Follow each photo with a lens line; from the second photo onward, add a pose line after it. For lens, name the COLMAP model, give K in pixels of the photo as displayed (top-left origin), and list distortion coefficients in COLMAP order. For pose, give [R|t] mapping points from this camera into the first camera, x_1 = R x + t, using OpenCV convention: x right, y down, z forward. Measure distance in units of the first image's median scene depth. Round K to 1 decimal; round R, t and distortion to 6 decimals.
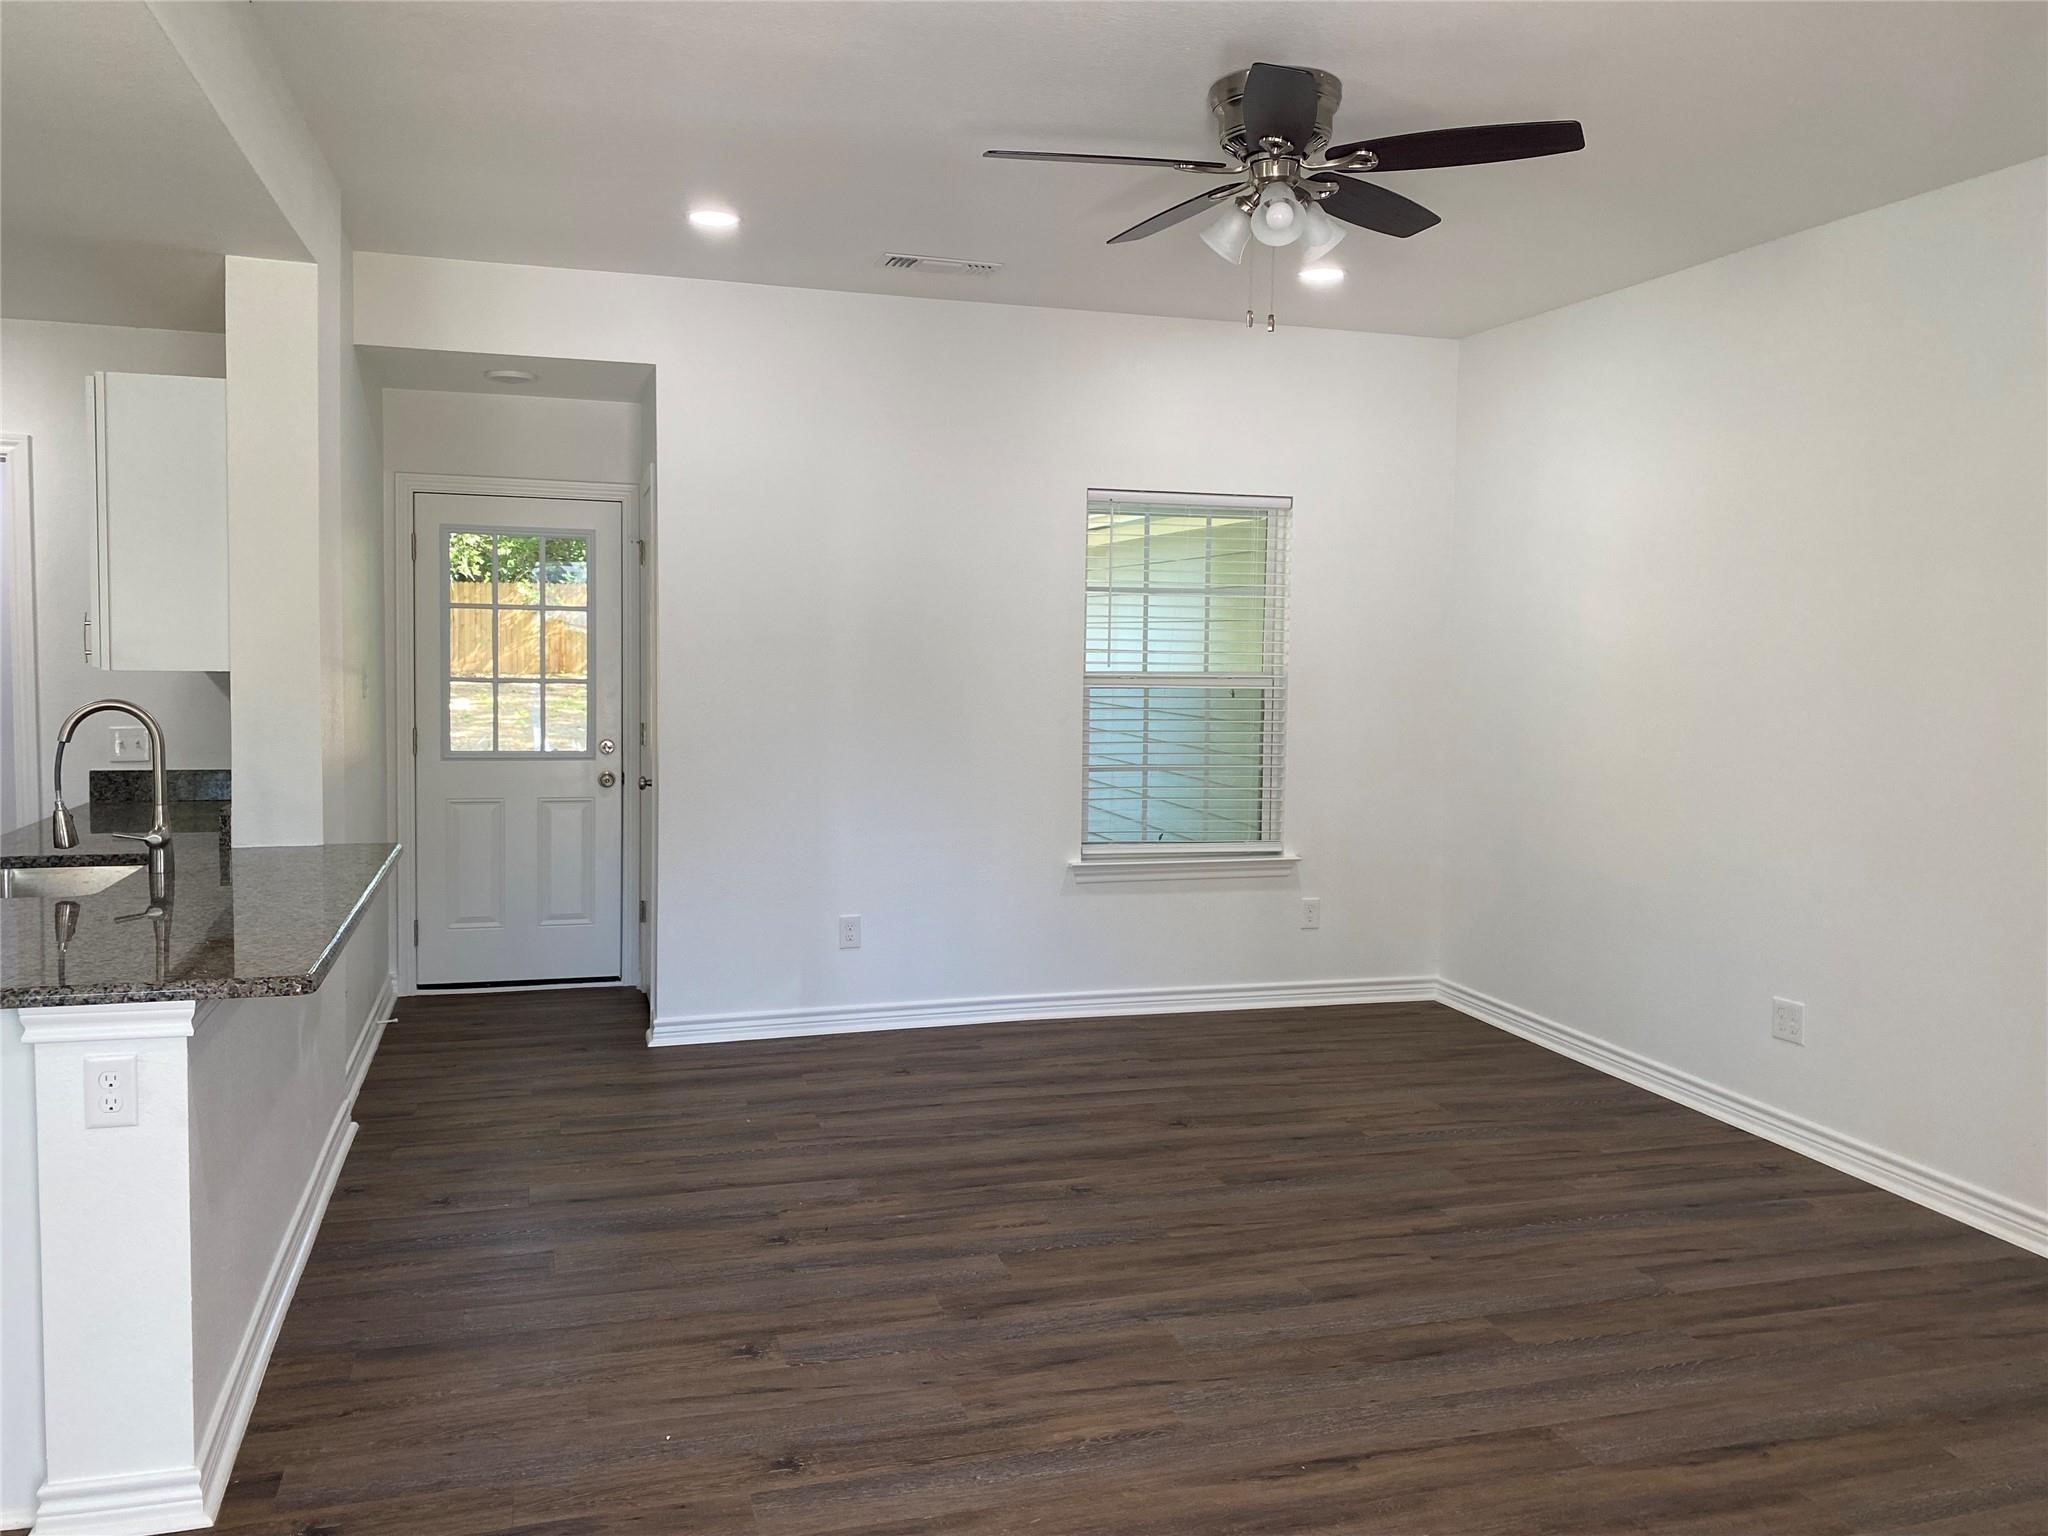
lens RADIAL K [[1575.2, 0, 1023.3], [0, 1575.2, 756.6], [0, 0, 1]] dist [0.042878, -0.031664]
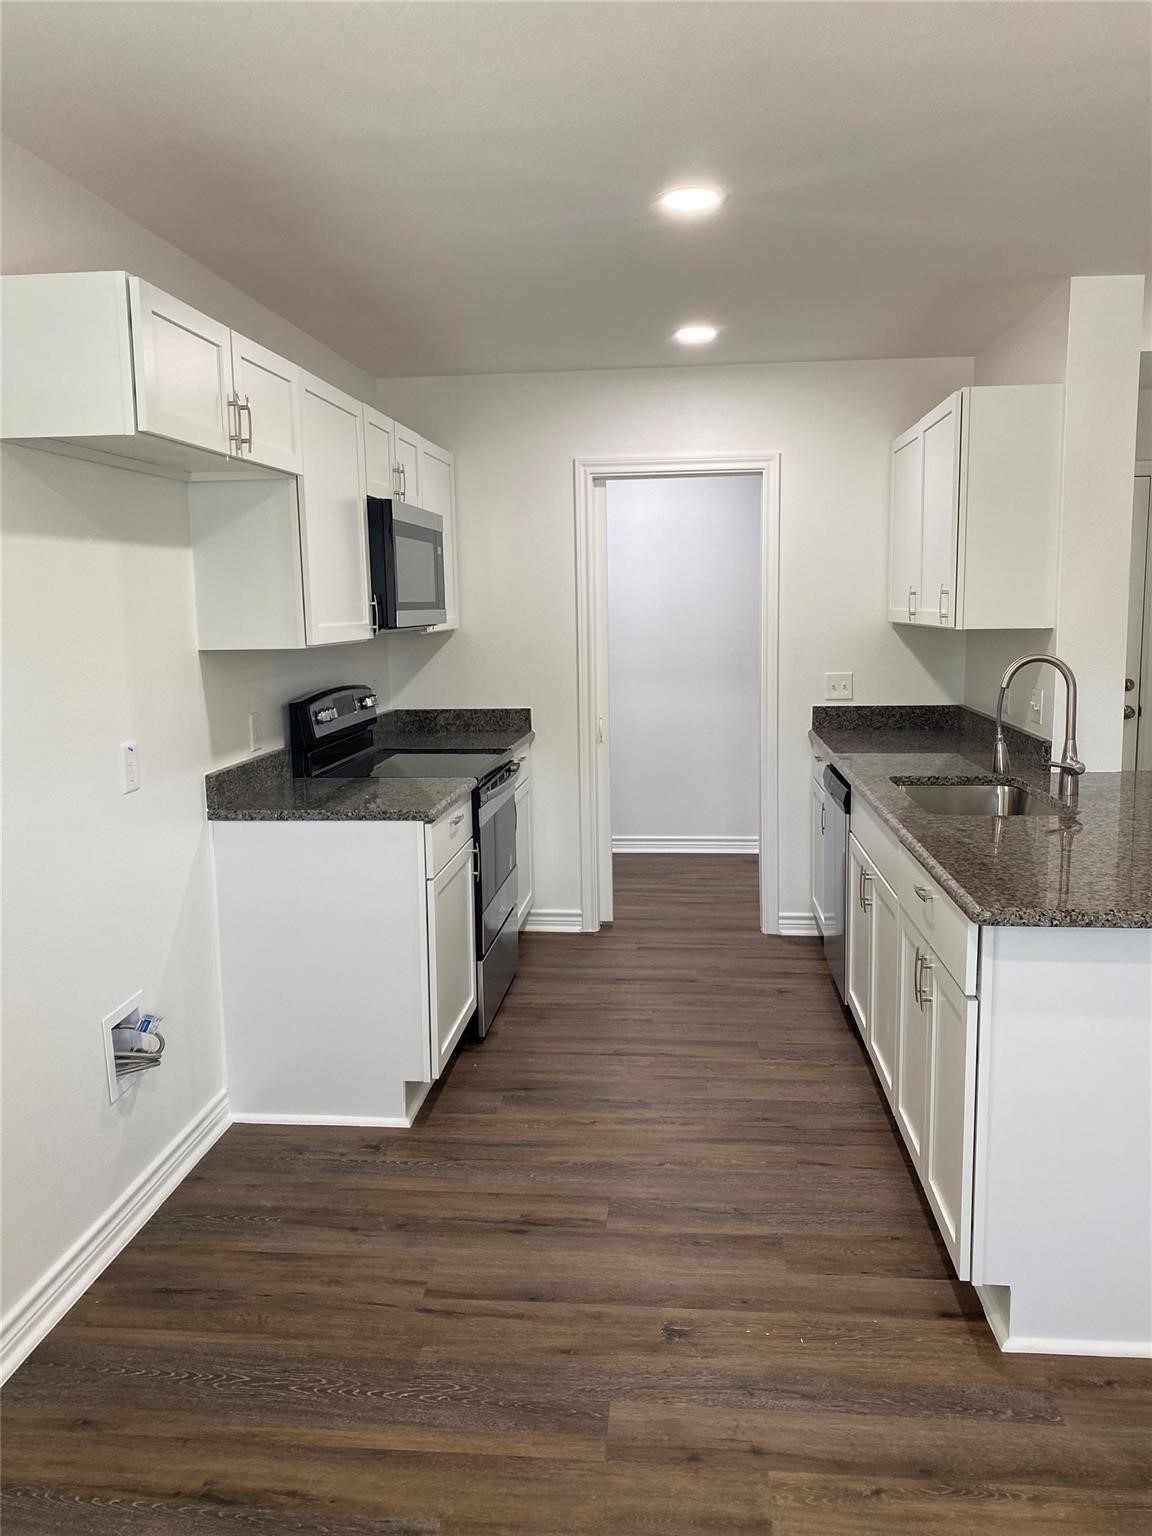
lens RADIAL K [[1181.4, 0, 586.1], [0, 1181.4, 764.6], [0, 0, 1]] dist [0.042878, -0.031664]
pose [[0.928844, 0.022846, -0.369766, -0.539082], [0.001221, 0.997903, 0.064721, -0.009789], [0.370469, -0.060567, 0.926868, 0.017929]]
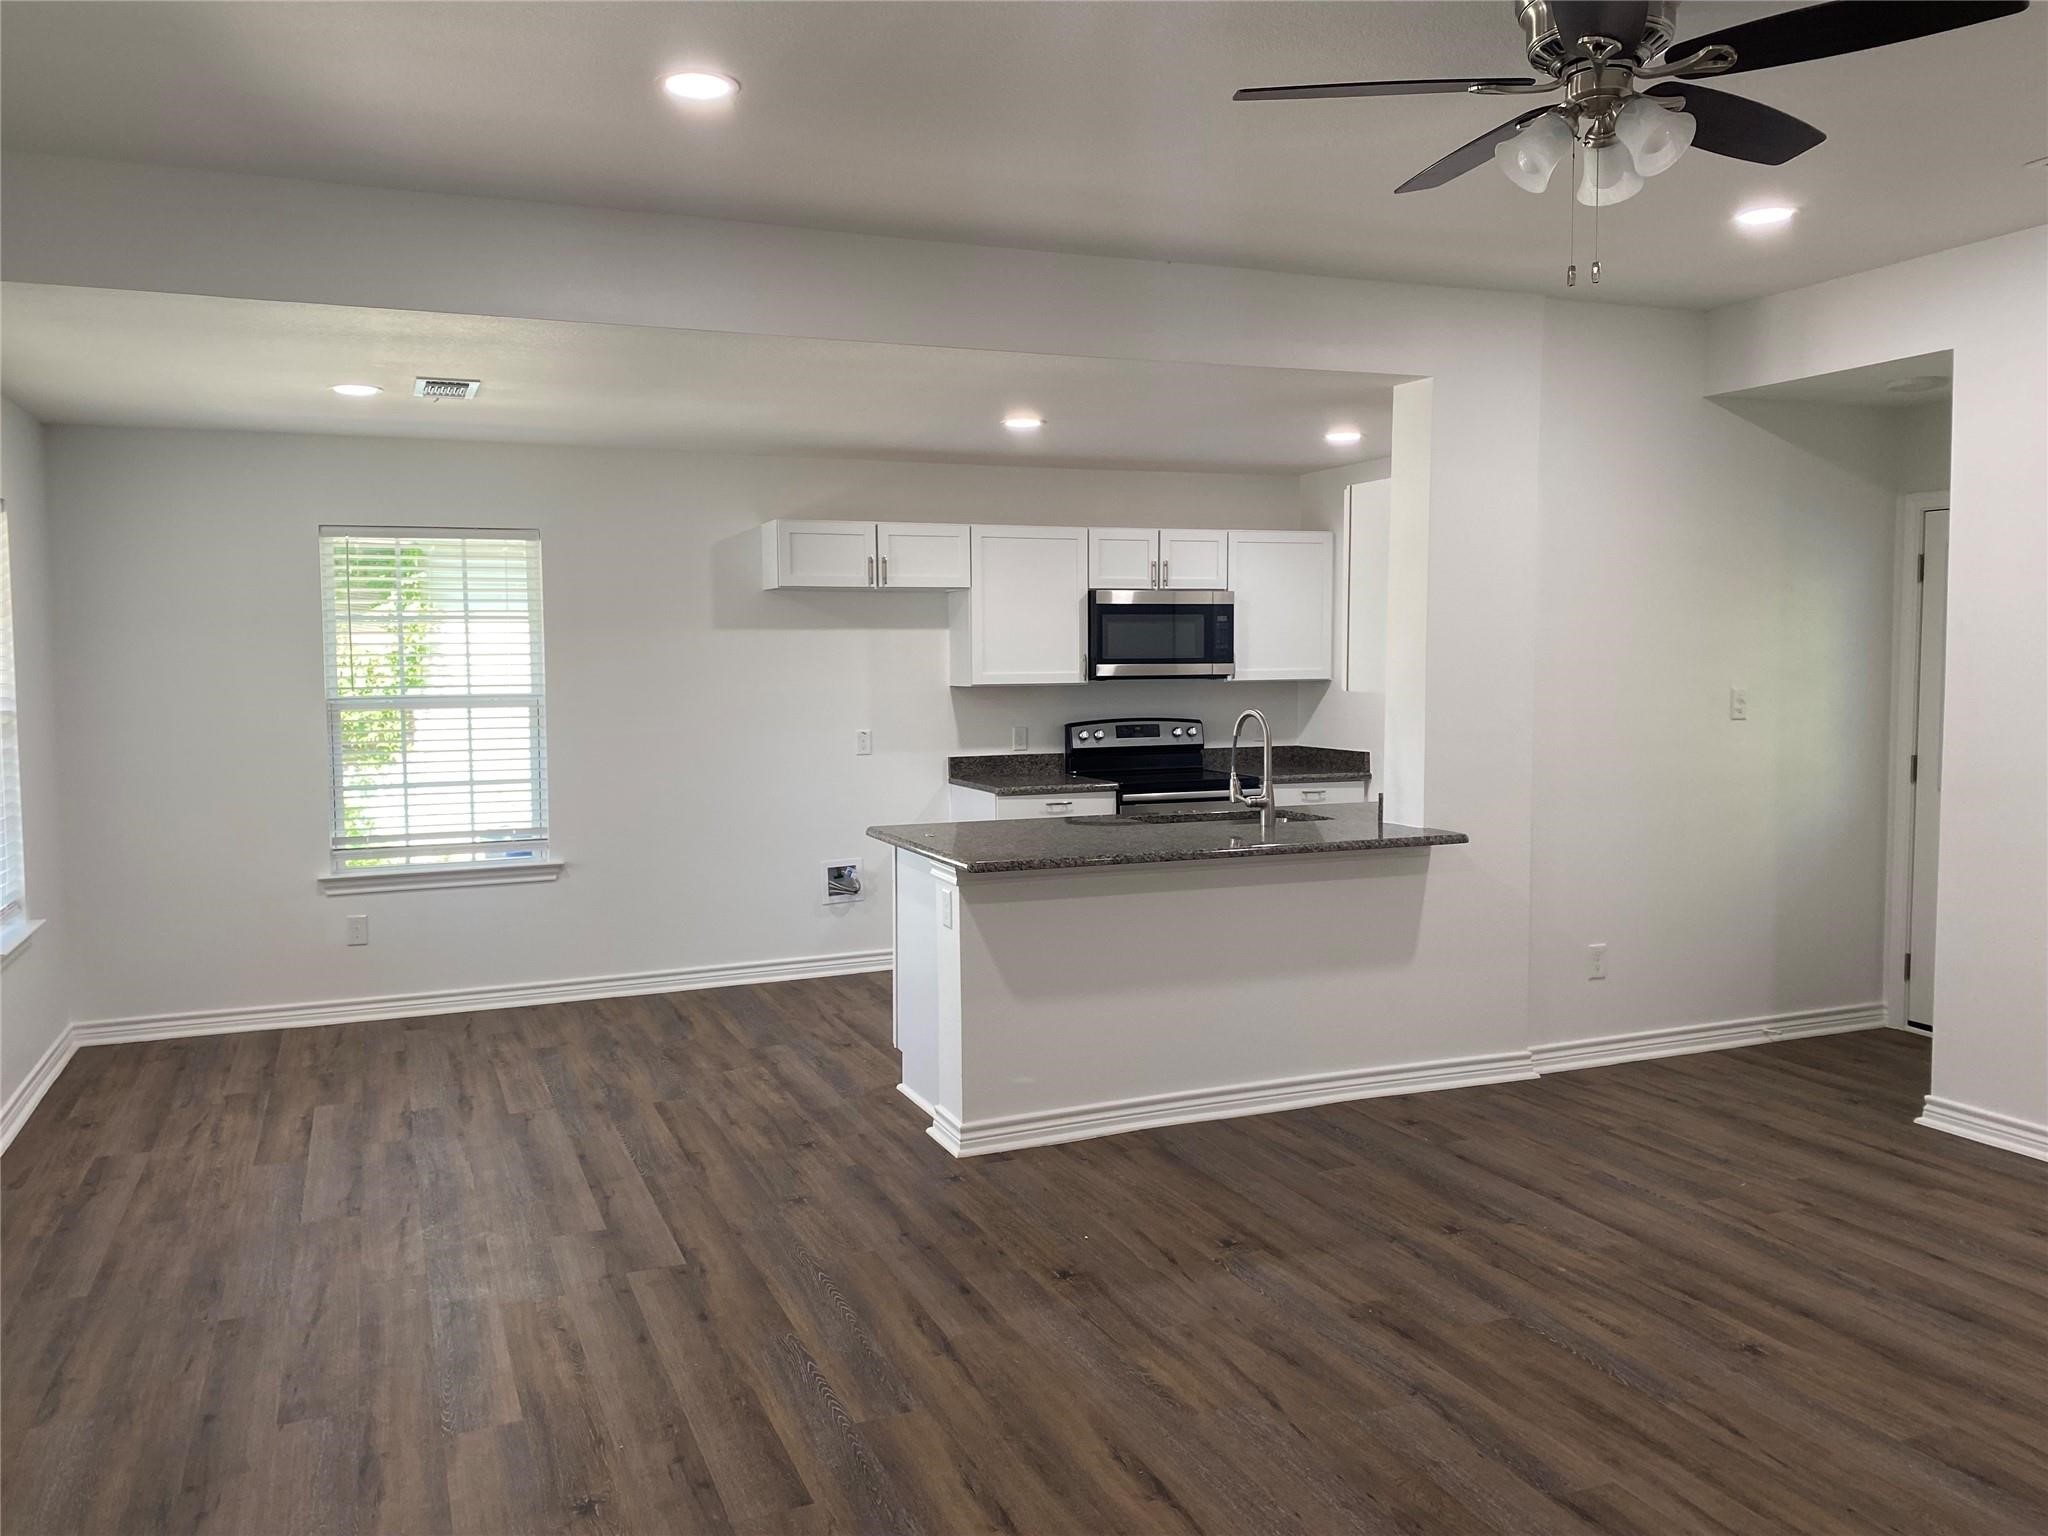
lens RADIAL K [[1575.2, 0, 1024.9], [0, 1575.2, 776.3], [0, 0, 1]] dist [0.042878, -0.031664]
pose [[0.109169, 0.063498, -0.991993, 0.879625], [-0.066310, 0.996200, 0.056470, -0.041111], [0.991809, 0.059615, 0.112965, 0.593686]]
